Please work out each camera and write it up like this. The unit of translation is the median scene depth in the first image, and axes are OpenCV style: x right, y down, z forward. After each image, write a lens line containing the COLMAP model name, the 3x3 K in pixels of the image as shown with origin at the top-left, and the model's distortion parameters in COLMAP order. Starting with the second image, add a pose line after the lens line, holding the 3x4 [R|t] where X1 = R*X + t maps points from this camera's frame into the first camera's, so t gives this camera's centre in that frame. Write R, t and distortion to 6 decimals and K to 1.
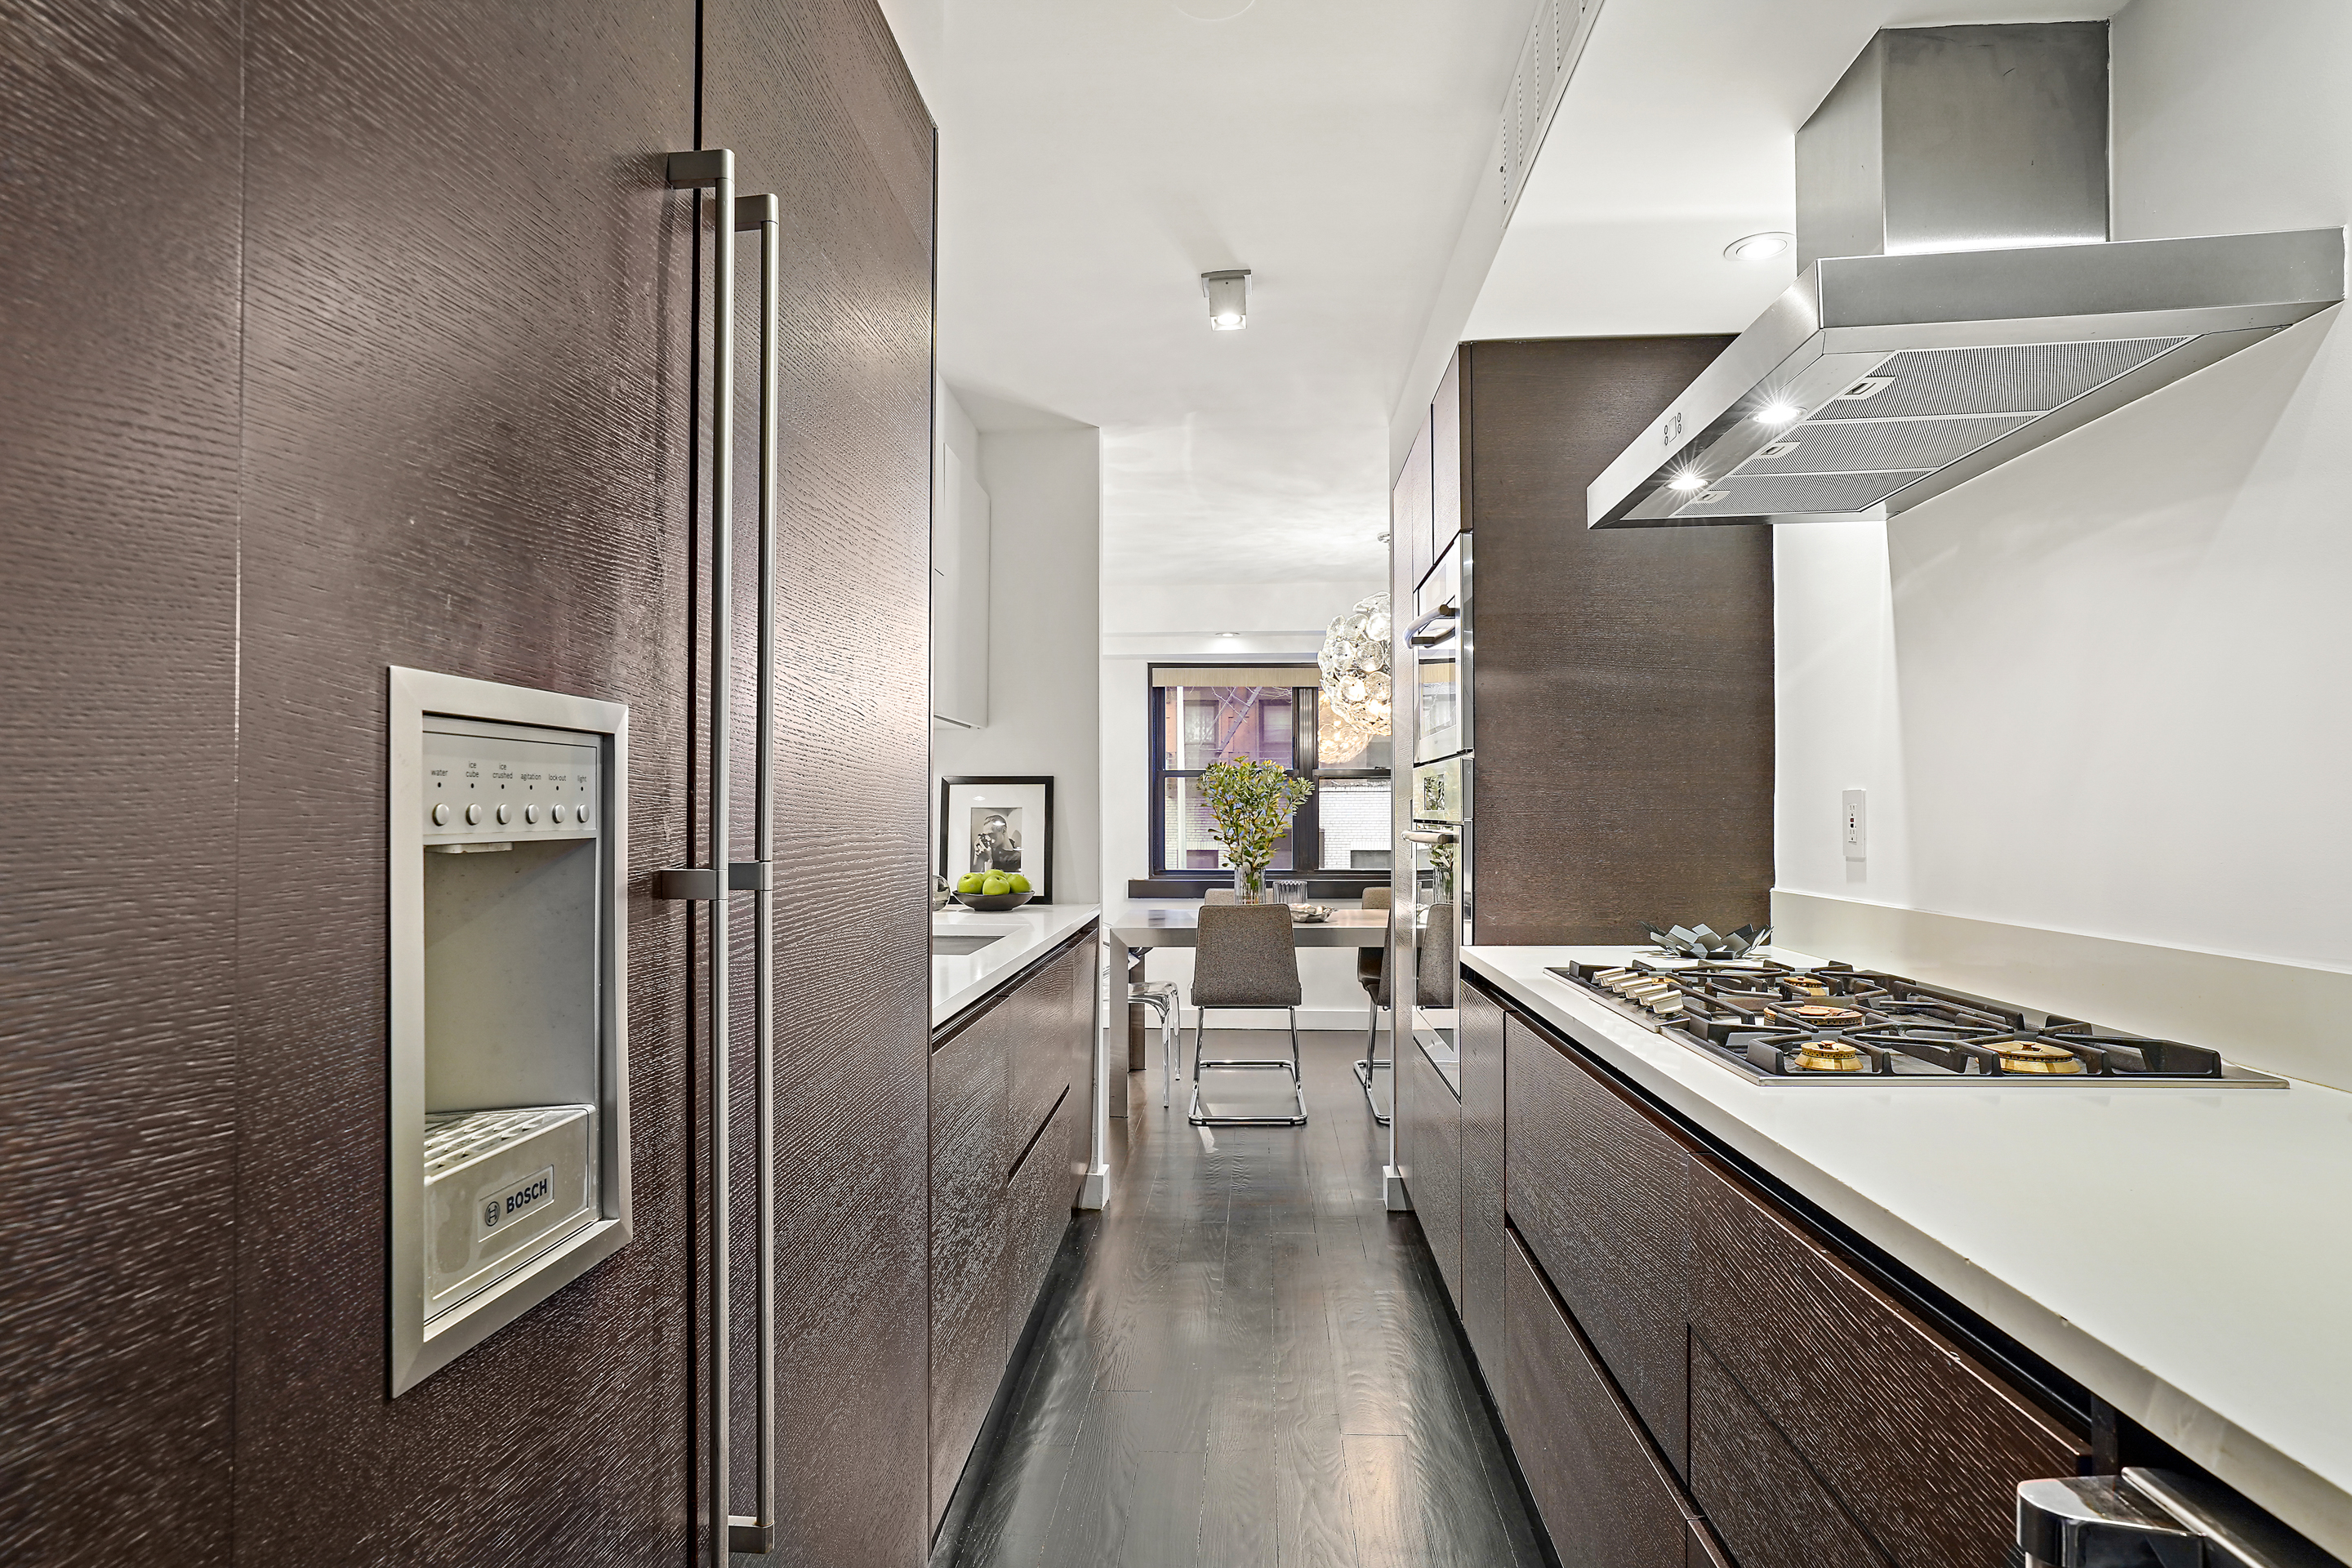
lens RADIAL K [[1259.6, 0, 1172.4], [0, 1259.6, 803.5], [0, 0, 1]] dist [0.000045, -0.000011]
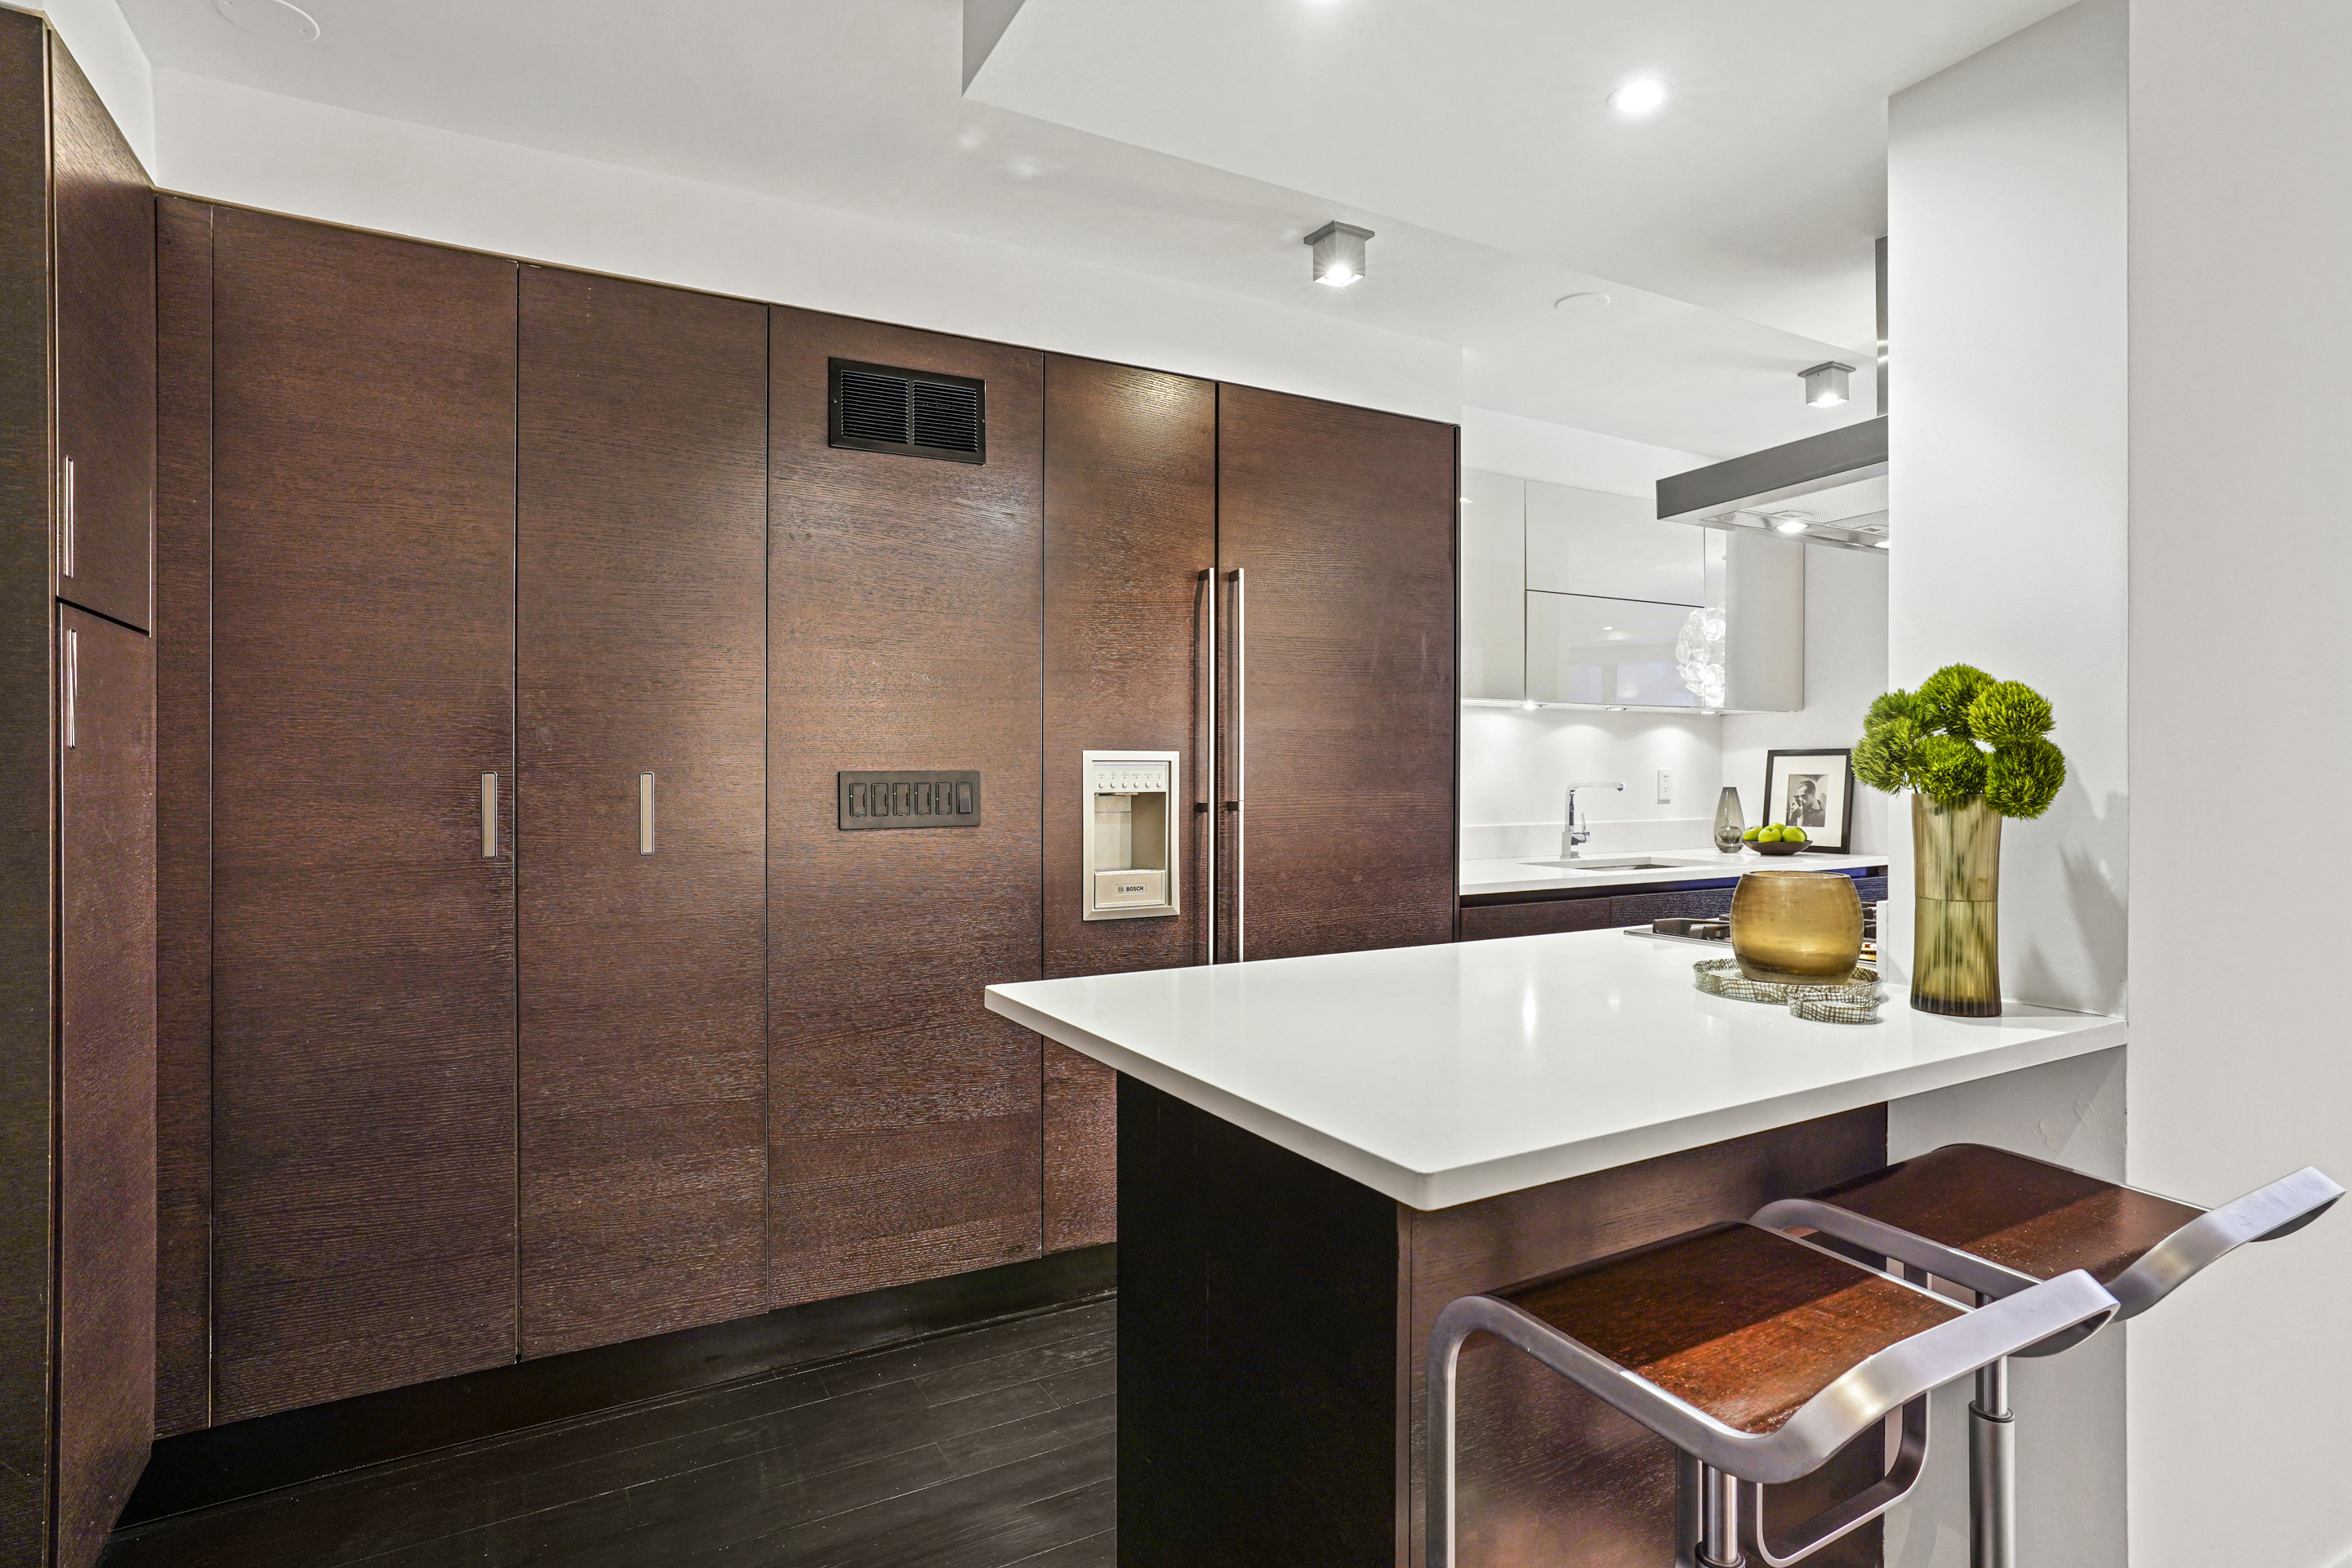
lens RADIAL K [[1193.0, 0, 1186.4], [0, 1193.0, 782.7], [0, 0, 1]] dist [-0.032792, -0.000749]
pose [[0.554179, 0.005341, -0.832380, 0.697144], [0.008413, 0.999892, 0.012017, -0.011107], [0.832355, -0.013663, 0.554075, -0.225543]]
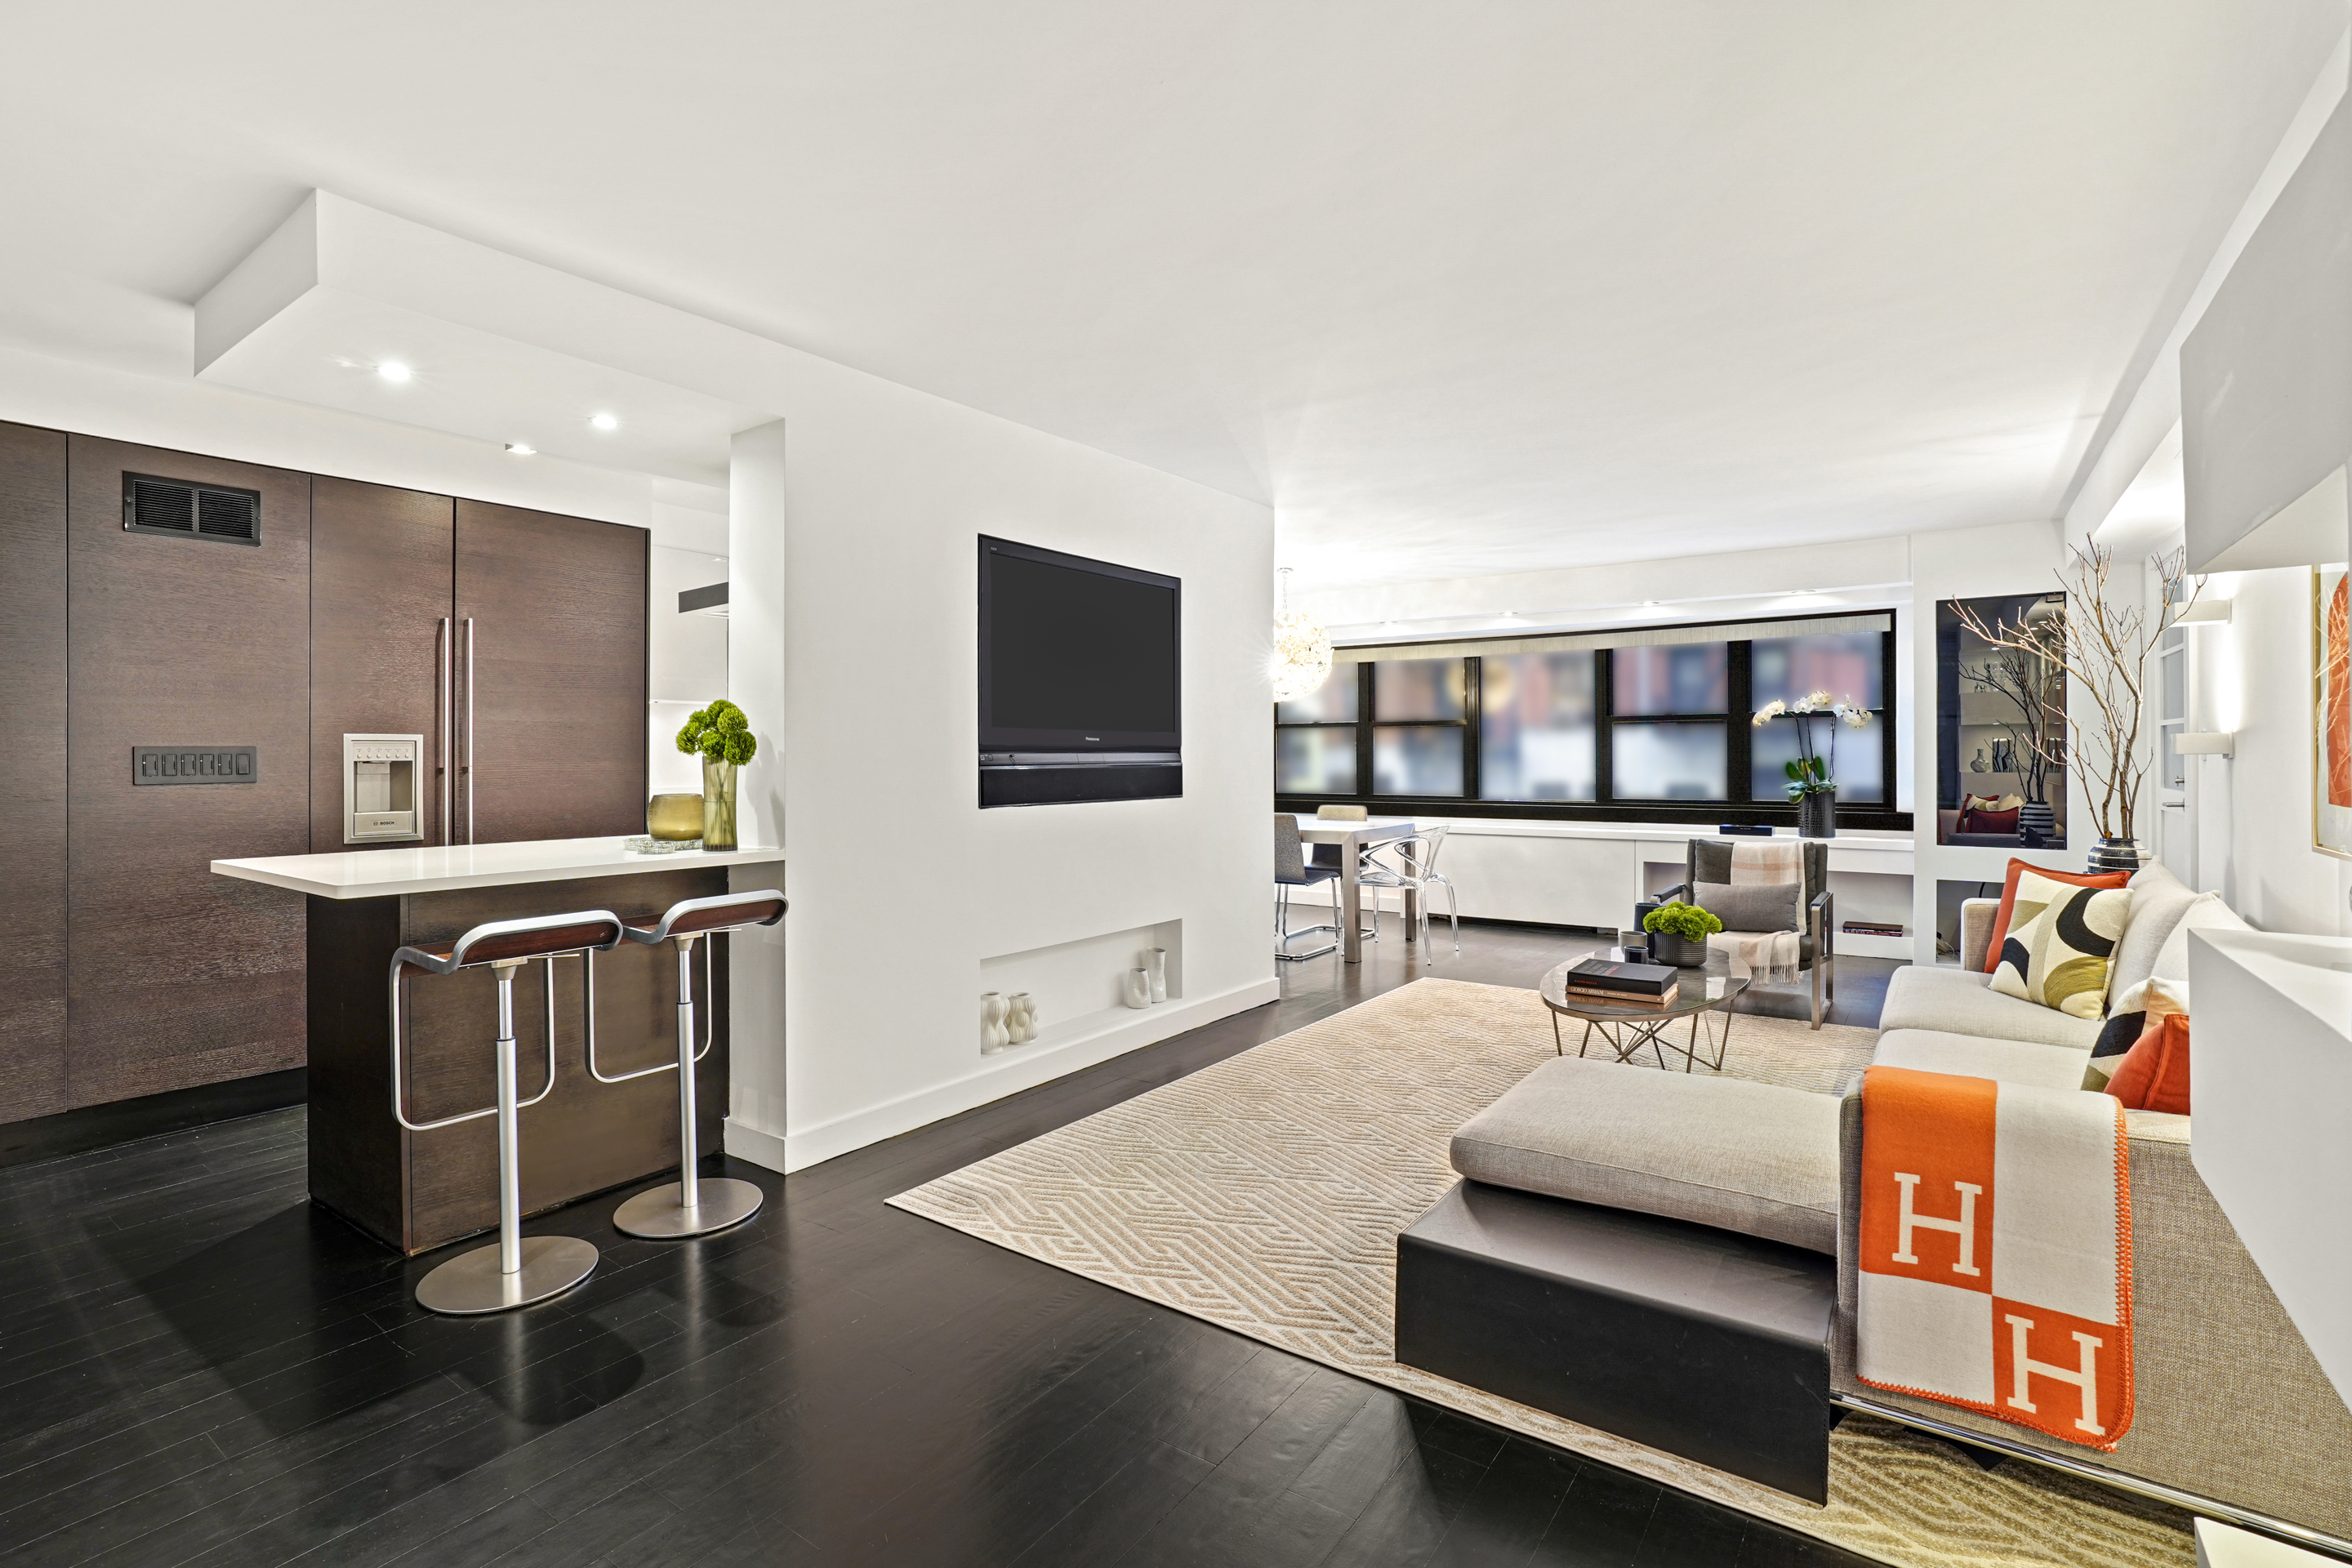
lens RADIAL K [[1082.9, 0, 1154.4], [0, 1082.9, 760.0], [0, 0, 1]] dist [-0.004525, 0.004630]
pose [[0.840140, 0.000074, -0.542369, 1.436979], [0.006554, 0.999926, 0.010289, -0.000748], [0.542330, -0.012199, 0.840077, -0.349158]]
